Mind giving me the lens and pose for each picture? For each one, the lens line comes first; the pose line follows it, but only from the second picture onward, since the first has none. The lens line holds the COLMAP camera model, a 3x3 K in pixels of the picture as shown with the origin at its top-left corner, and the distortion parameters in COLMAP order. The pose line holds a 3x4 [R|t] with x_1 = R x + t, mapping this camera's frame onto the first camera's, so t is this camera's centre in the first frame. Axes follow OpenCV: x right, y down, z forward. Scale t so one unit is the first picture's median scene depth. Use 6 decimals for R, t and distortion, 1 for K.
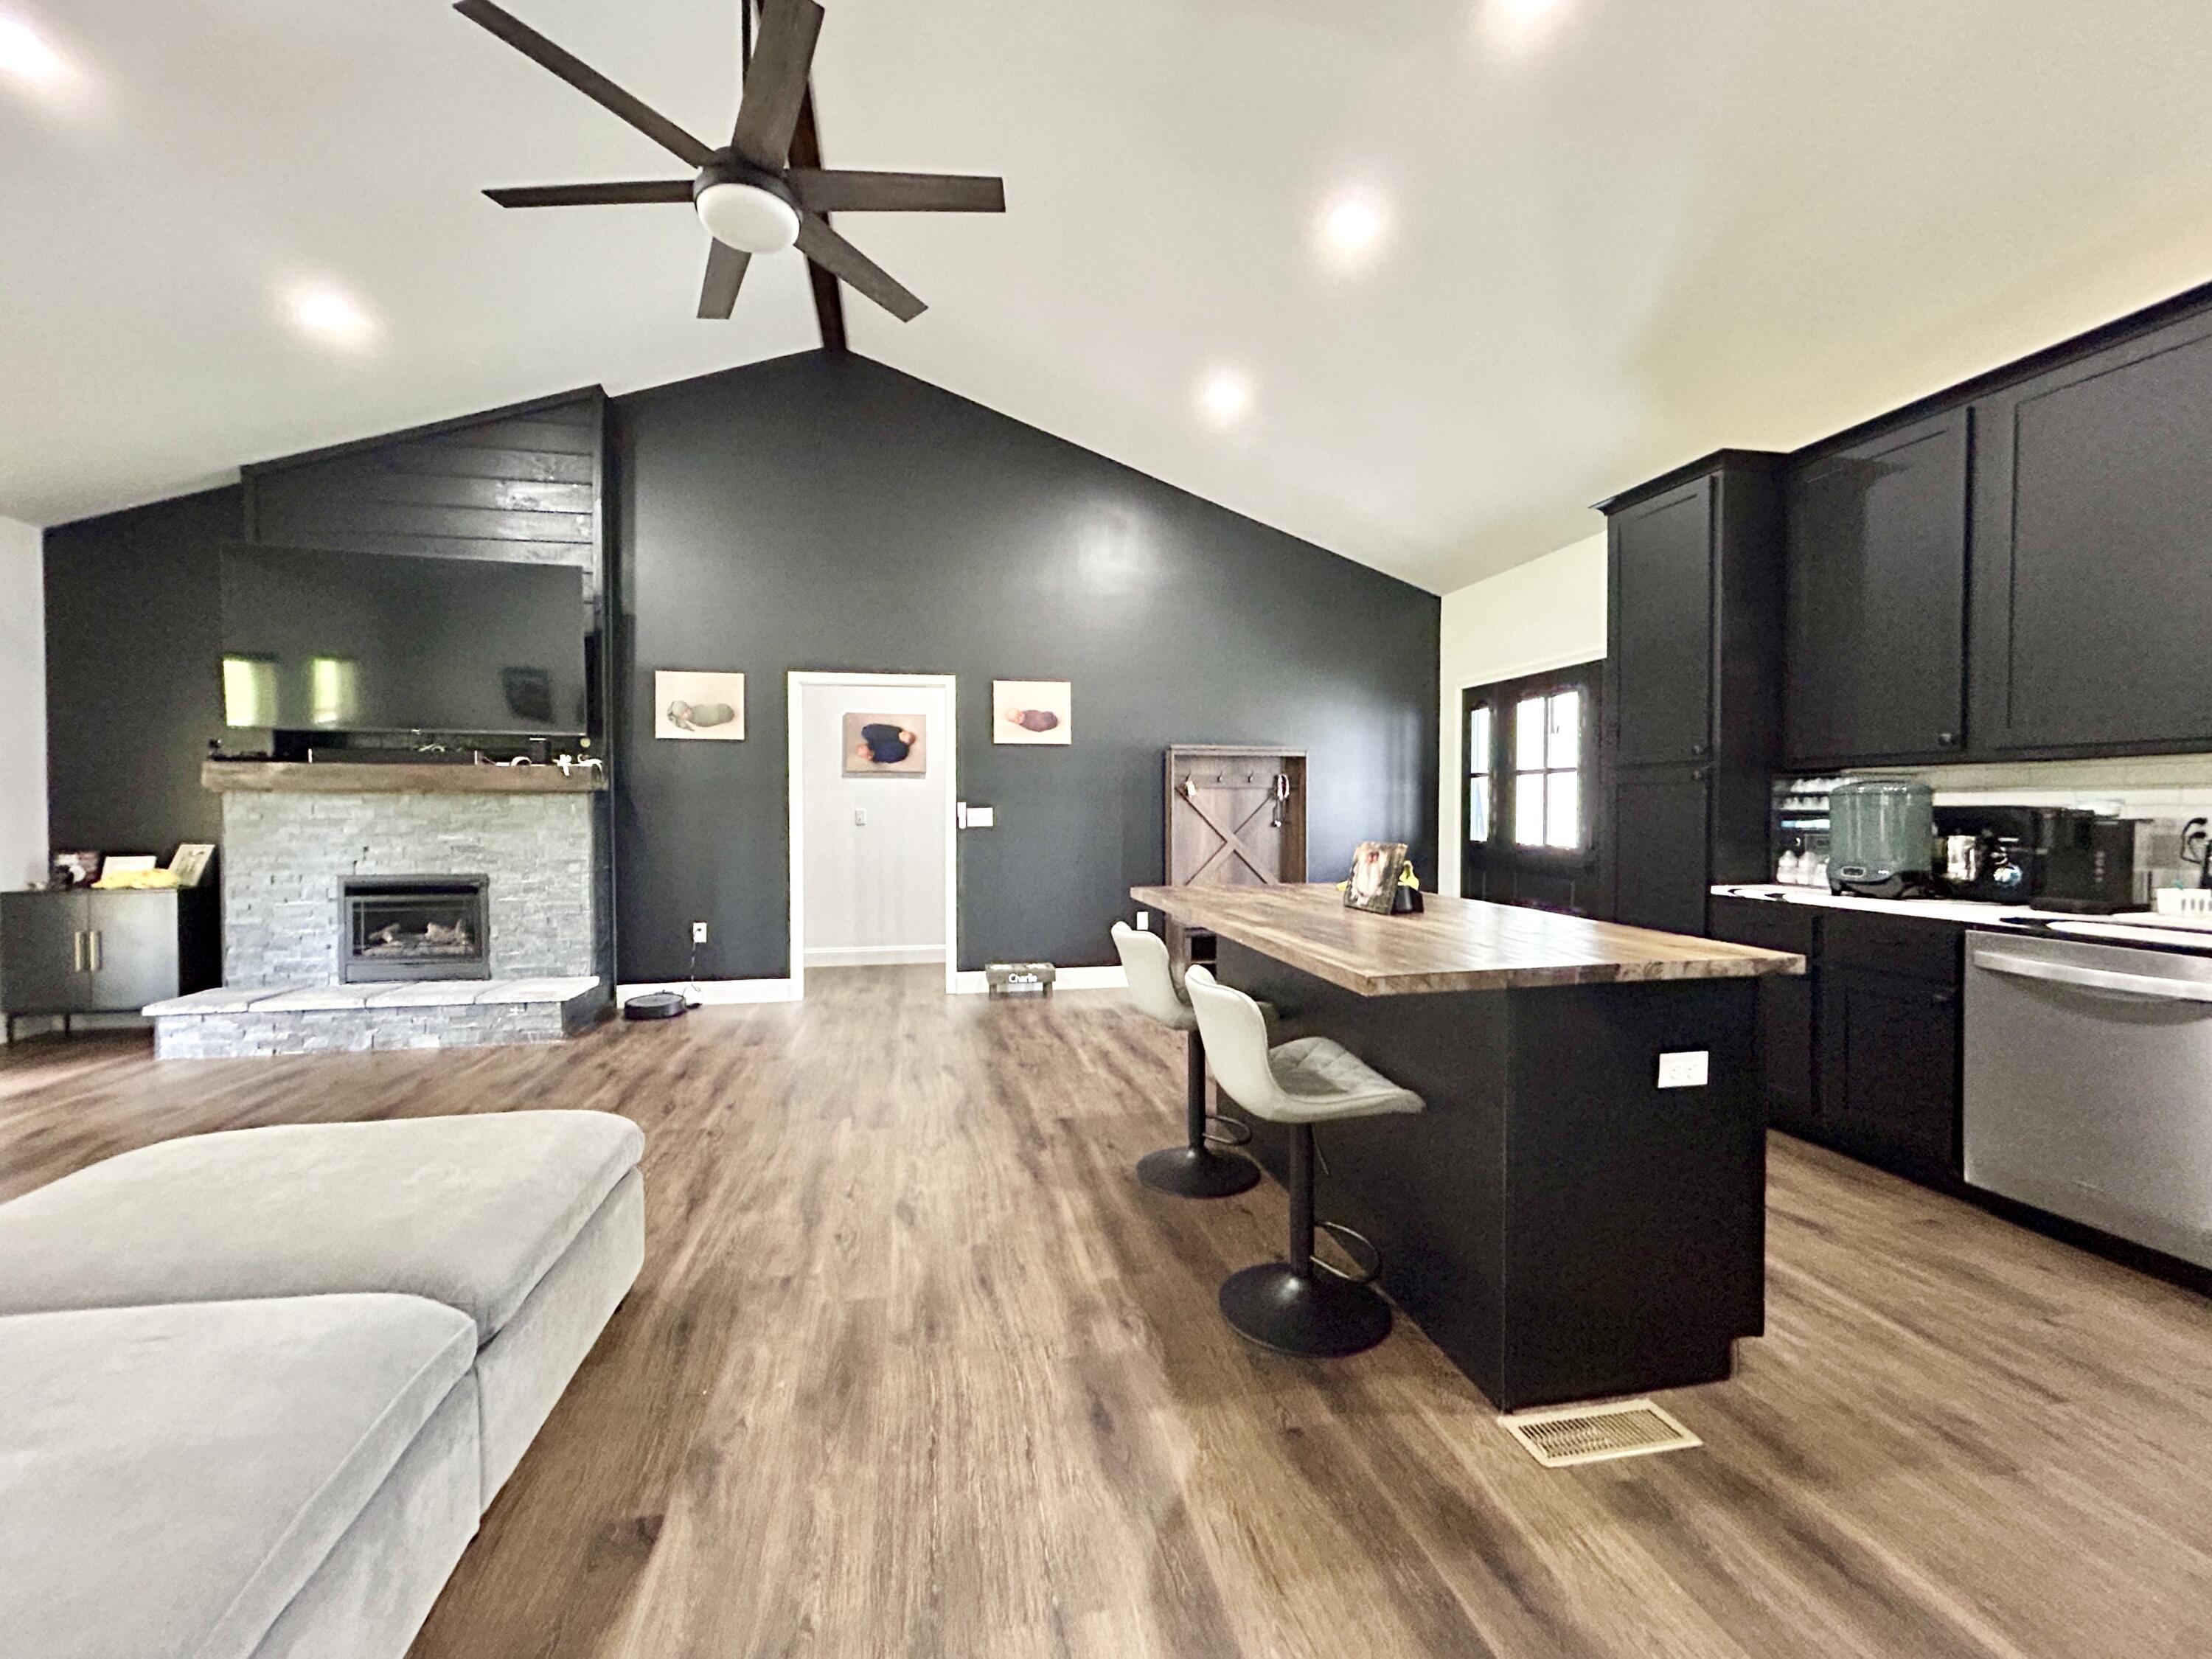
lens RADIAL K [[889.5, 0, 1096.9], [0, 889.5, 828.8], [0, 0, 1]] dist [-0.000808, 0.000348]
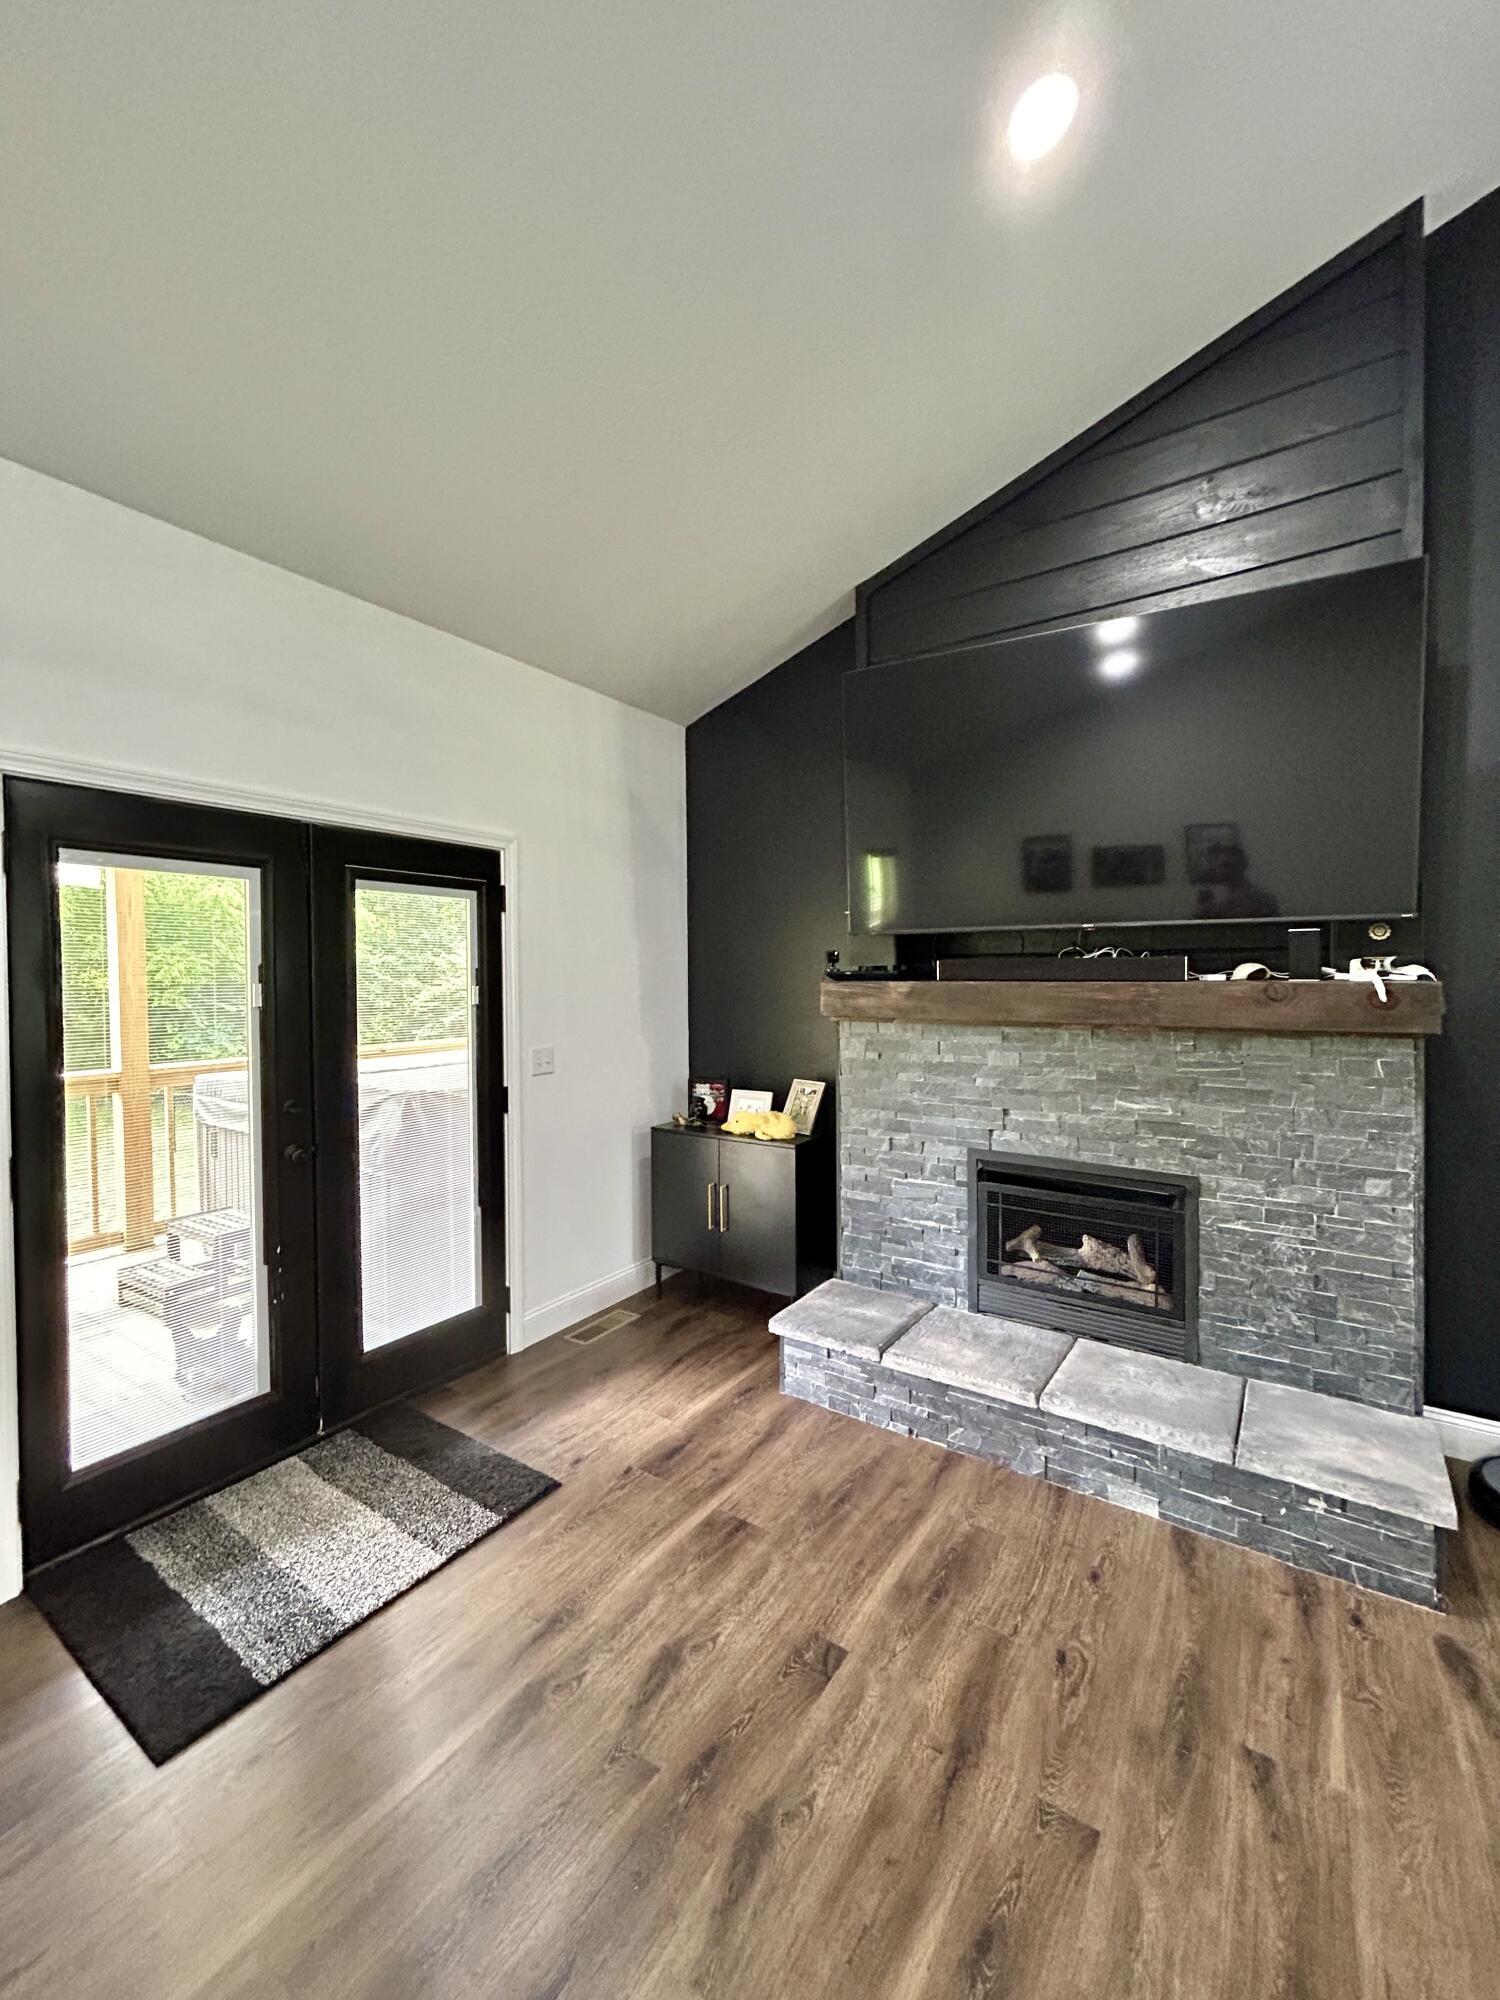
lens RADIAL K [[804.3, 0, 756.2], [0, 804.3, 990.8], [0, 0, 1]] dist [-0.000808, 0.000348]
pose [[0.704690, 0.008893, -0.709459, -0.545254], [-0.009274, 0.999951, 0.003324, -0.066839], [0.709455, 0.004237, 0.704738, 0.466818]]
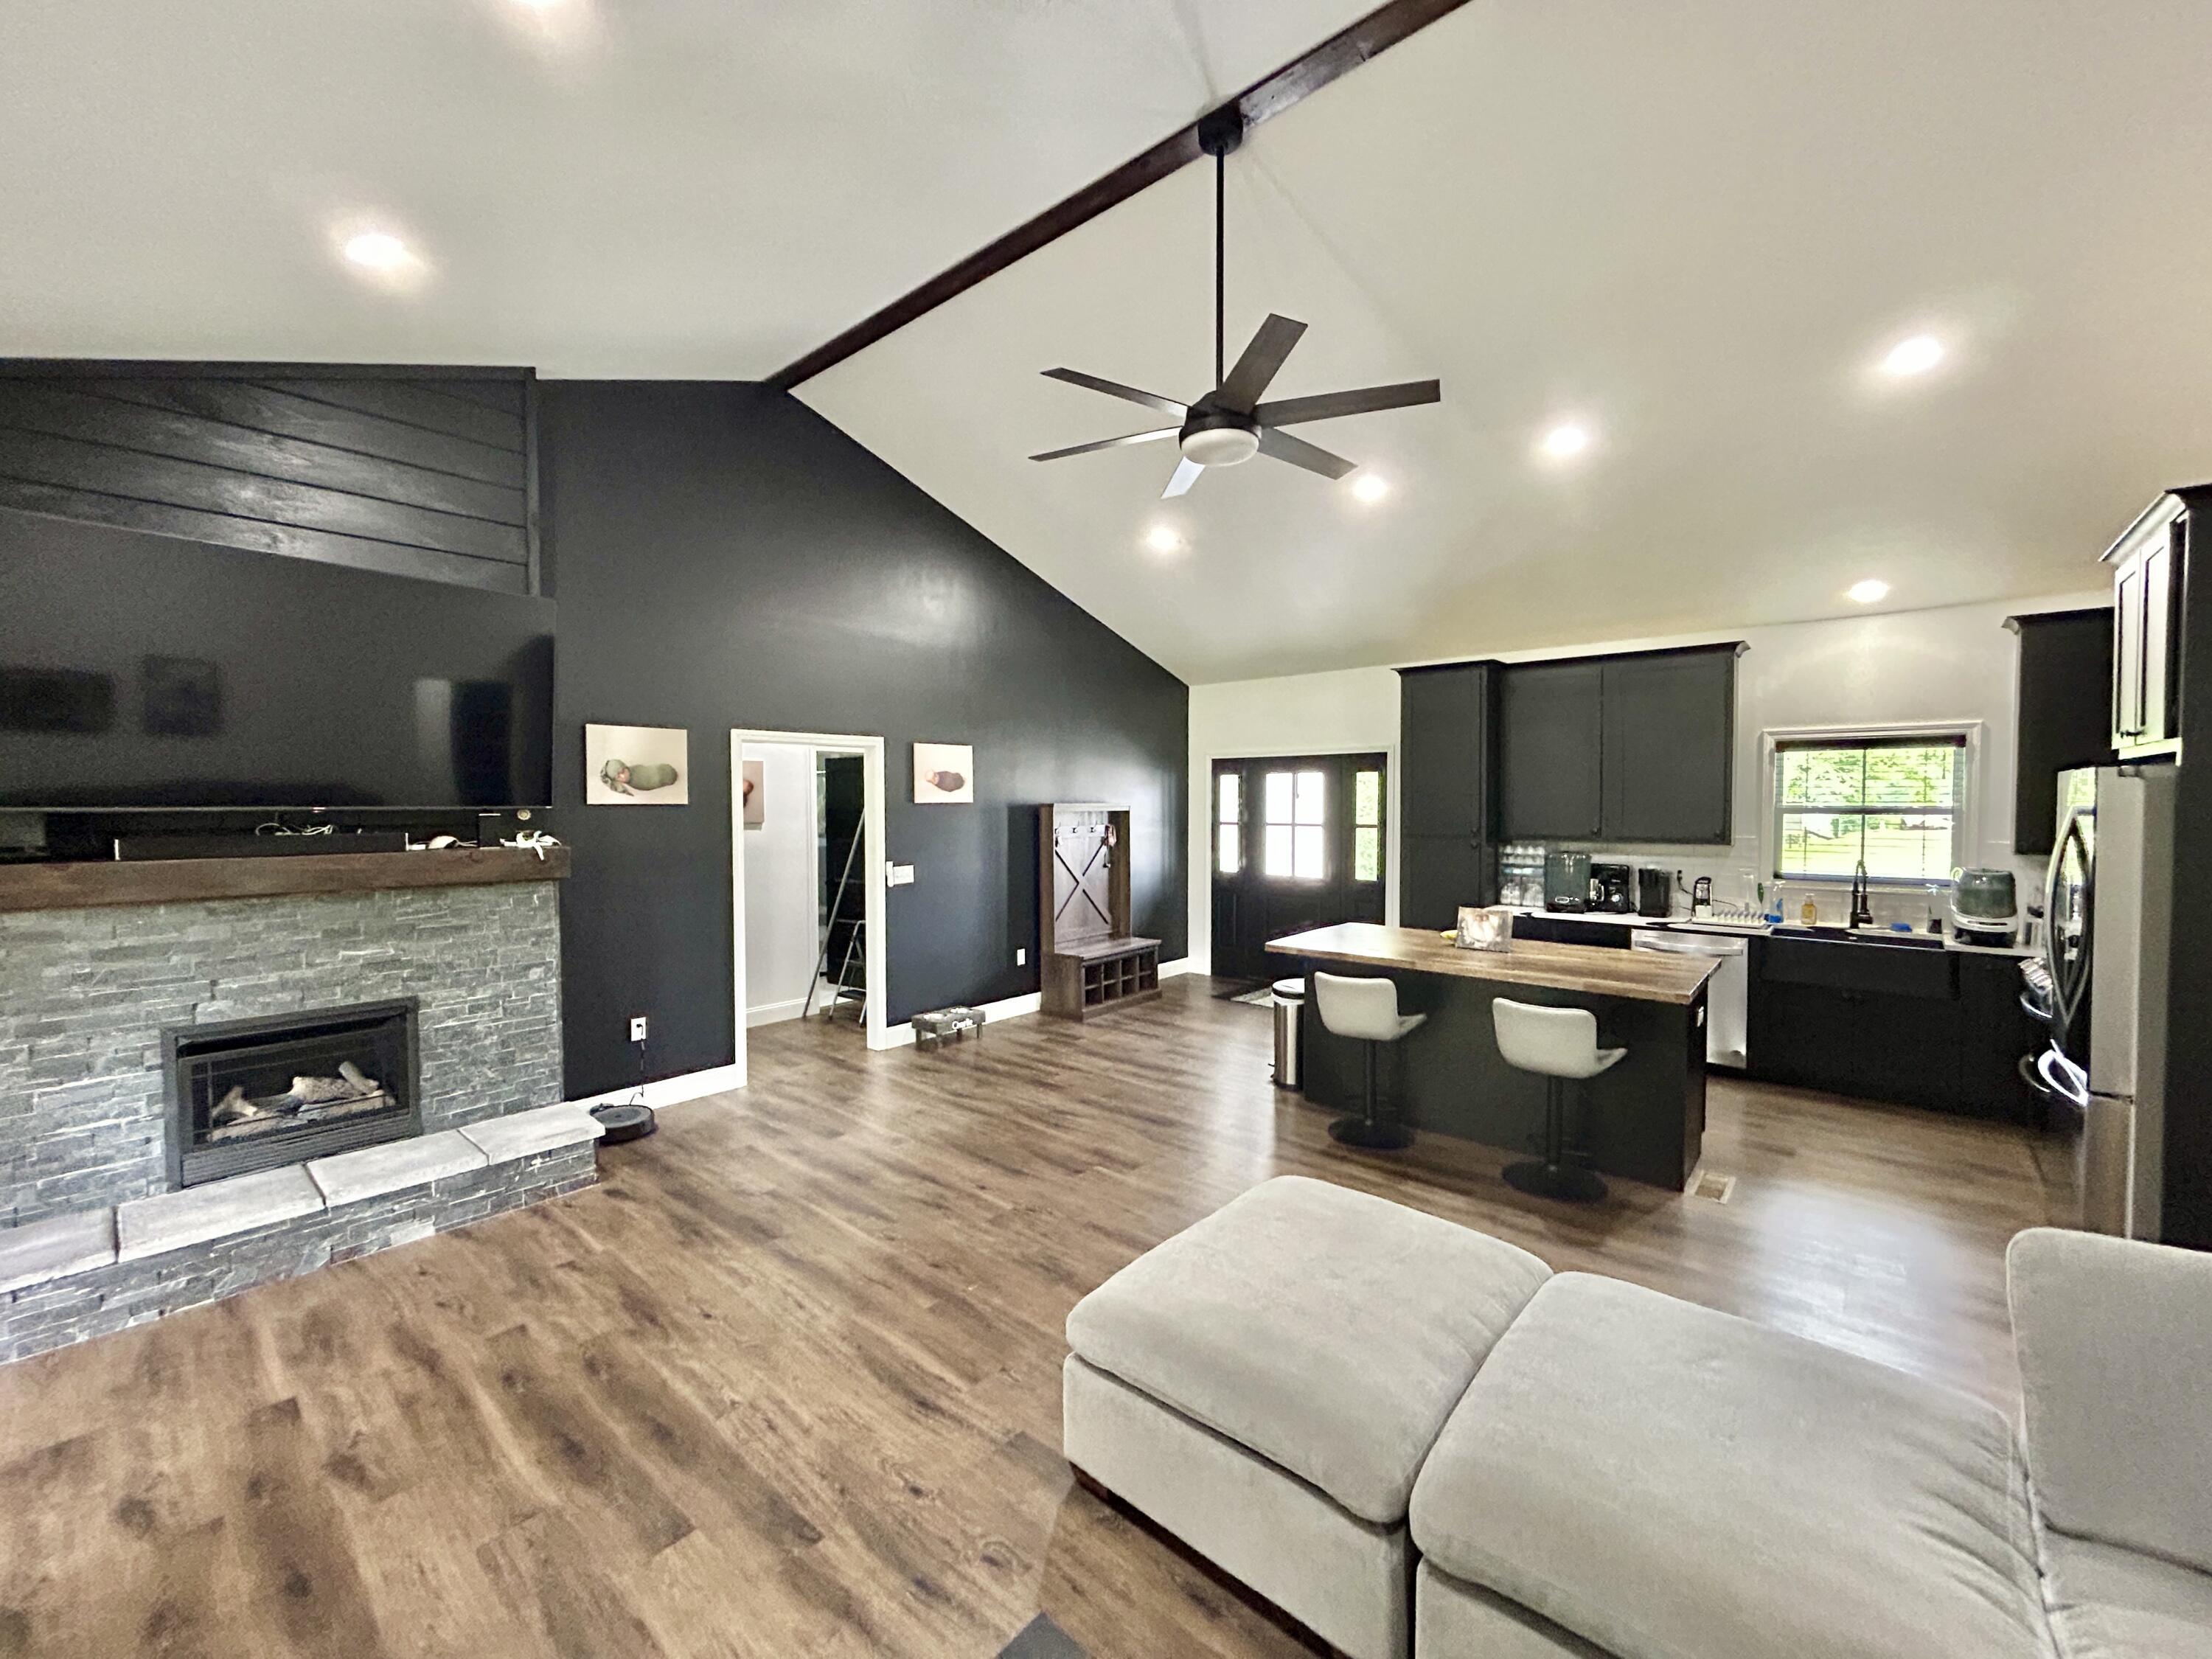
lens RADIAL K [[889.5, 0, 1094.4], [0, 889.5, 823.9], [0, 0, 1]] dist [-0.000808, 0.000348]
pose [[0.793516, -0.017447, 0.608299, -0.713138], [0.015943, 0.999842, 0.007879, -0.093958], [-0.608340, 0.003446, 0.793669, 0.061771]]
